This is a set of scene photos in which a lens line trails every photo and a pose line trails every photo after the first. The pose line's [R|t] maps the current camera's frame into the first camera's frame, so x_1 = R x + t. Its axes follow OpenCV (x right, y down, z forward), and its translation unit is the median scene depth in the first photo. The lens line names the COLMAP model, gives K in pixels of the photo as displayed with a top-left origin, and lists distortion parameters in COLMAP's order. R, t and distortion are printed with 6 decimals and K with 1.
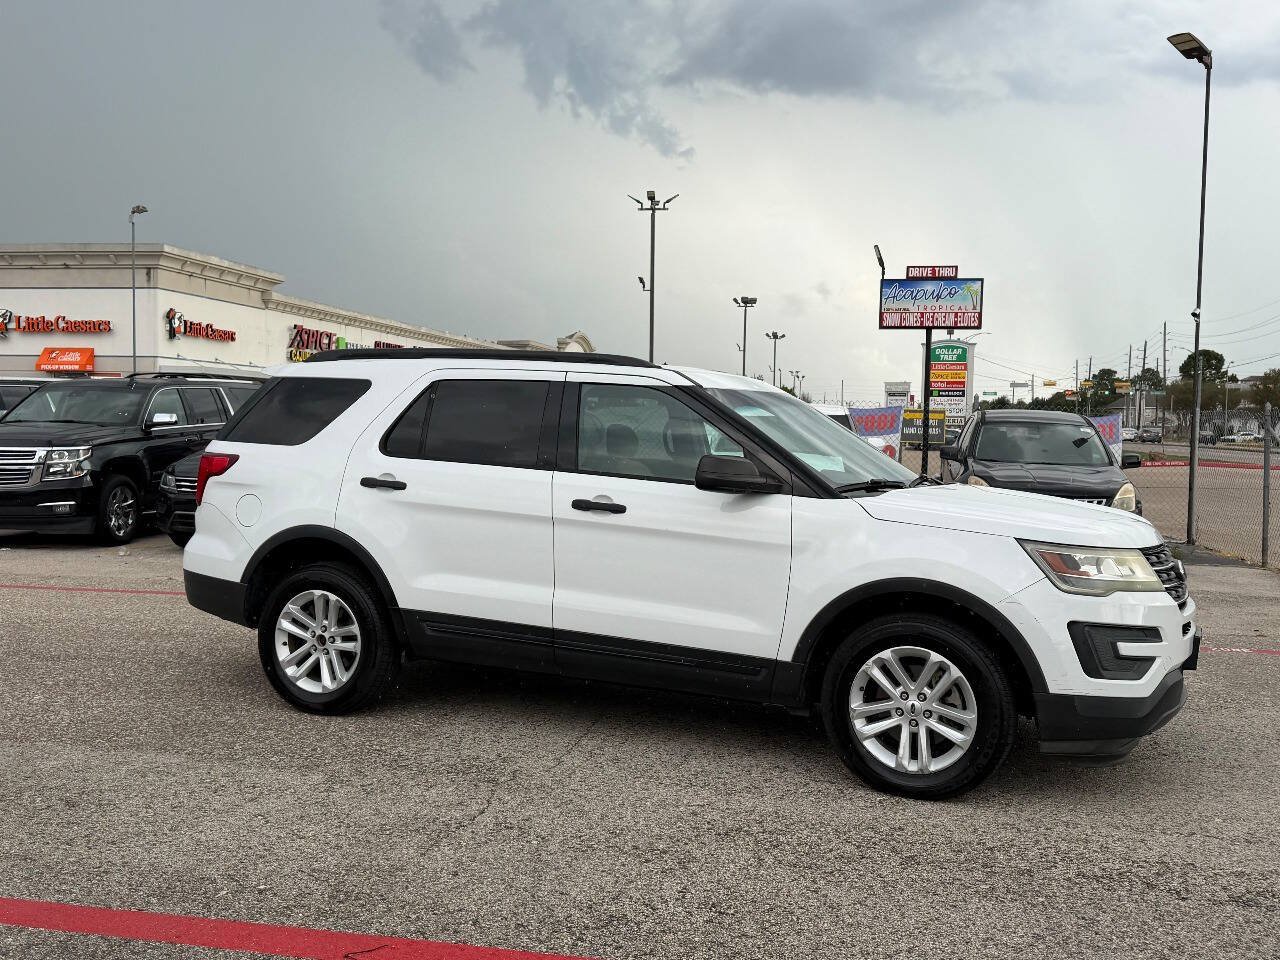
lens RADIAL K [[1253.7, 0, 638.4], [0, 1253.7, 490.7], [0, 0, 1]] dist [0.050041, 0.000000]
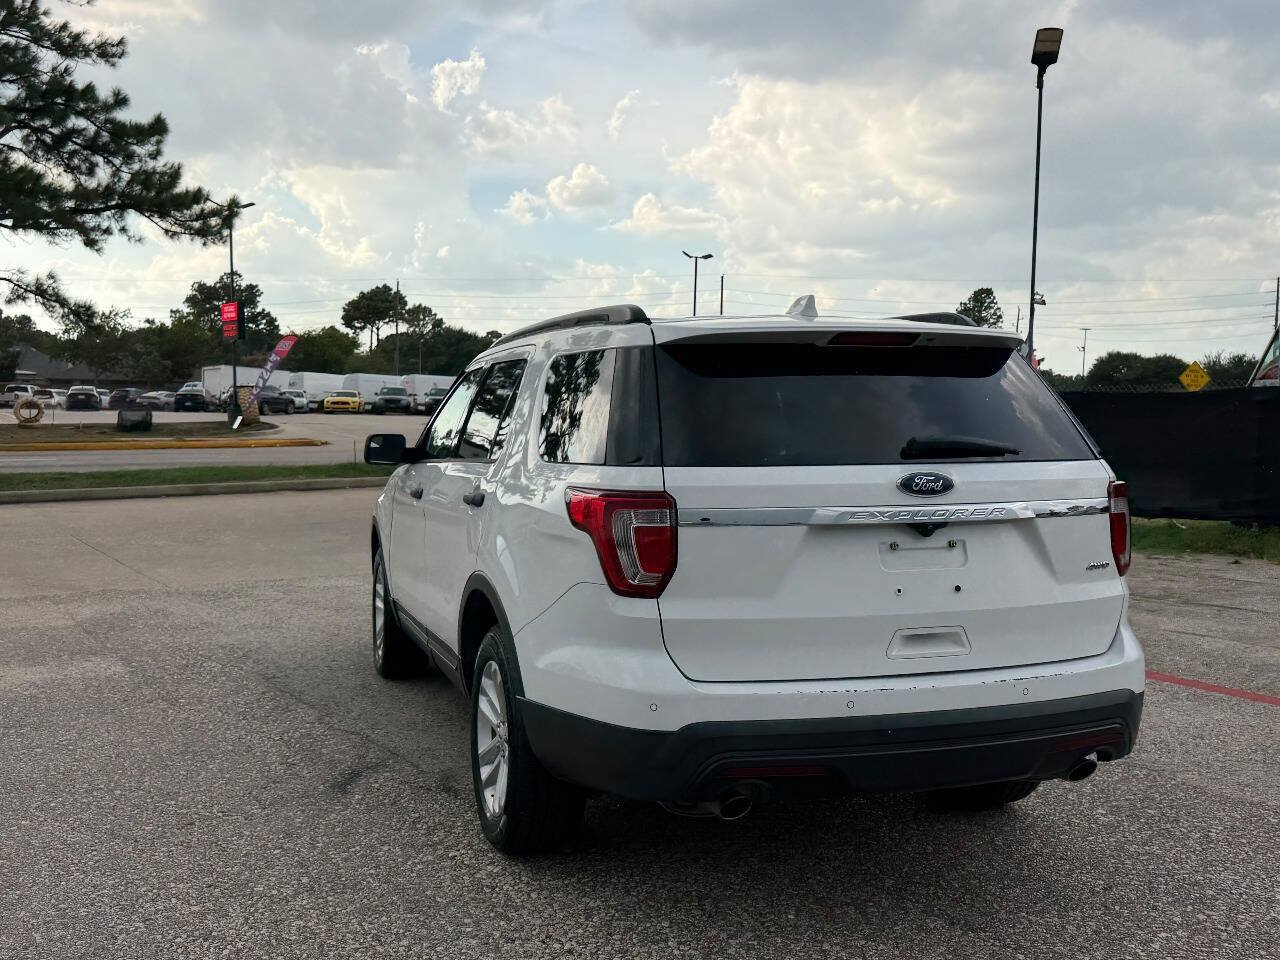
lens RADIAL K [[1253.7, 0, 642.1], [0, 1253.7, 484.1], [0, 0, 1]] dist [0.050041, 0.000000]
pose [[-0.673540, -0.075530, 0.735281, -0.689200], [0.011224, 0.993606, 0.112348, -0.107204], [-0.739065, 0.083924, -0.668386, 1.711631]]
